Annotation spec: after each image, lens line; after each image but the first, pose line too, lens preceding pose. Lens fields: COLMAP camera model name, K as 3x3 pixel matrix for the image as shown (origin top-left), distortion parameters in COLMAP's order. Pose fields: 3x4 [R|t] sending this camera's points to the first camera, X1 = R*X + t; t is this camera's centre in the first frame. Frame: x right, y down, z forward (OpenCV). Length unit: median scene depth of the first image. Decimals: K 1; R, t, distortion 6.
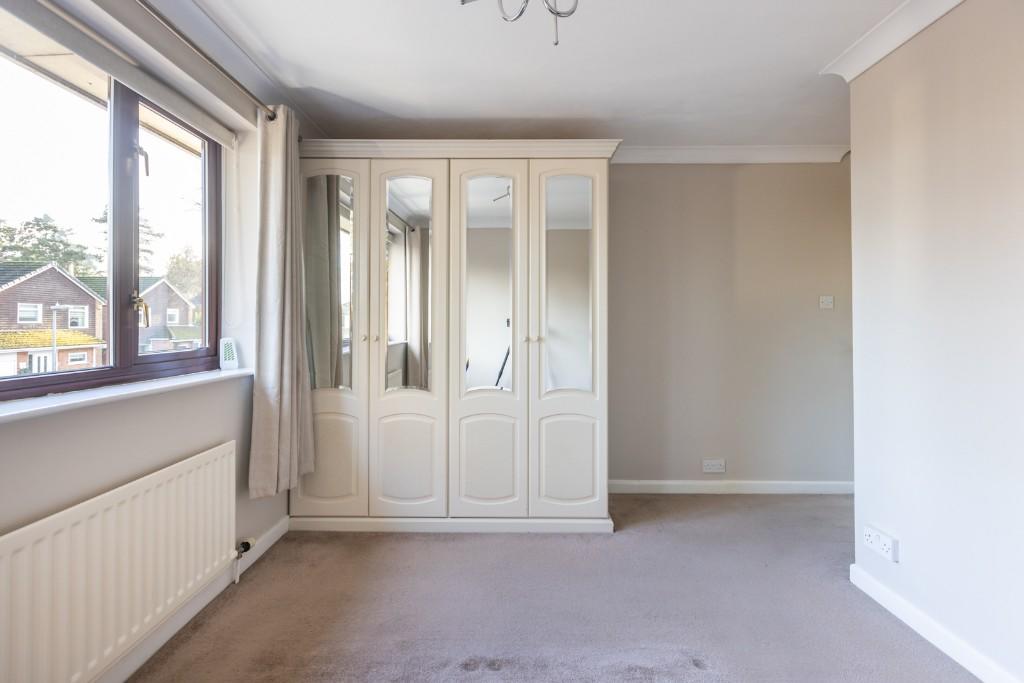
lens RADIAL K [[467.7, 0, 510.8], [0, 467.7, 319.0], [0, 0, 1]] dist [0.000750, 0.000372]
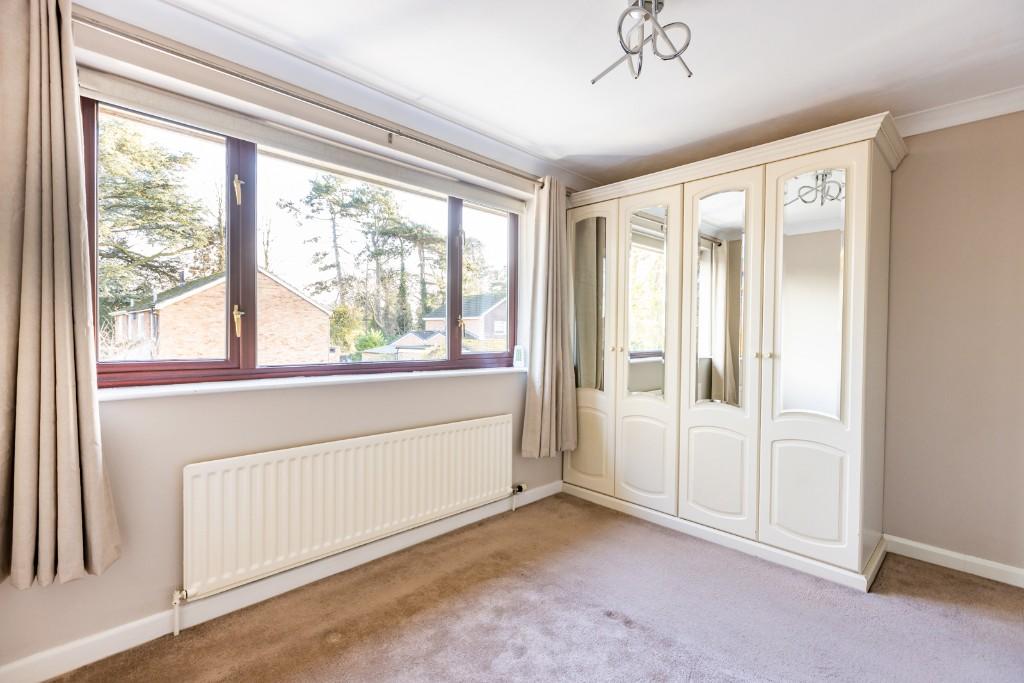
lens RADIAL K [[461.6, 0, 512.0], [0, 461.6, 341.5], [0, 0, 1]] dist [-0.000888, 0.000287]
pose [[0.702588, 0.019369, -0.711333, 0.353490], [-0.006359, 0.999760, 0.020941, -0.002127], [0.711568, -0.010190, 0.702543, -0.020337]]
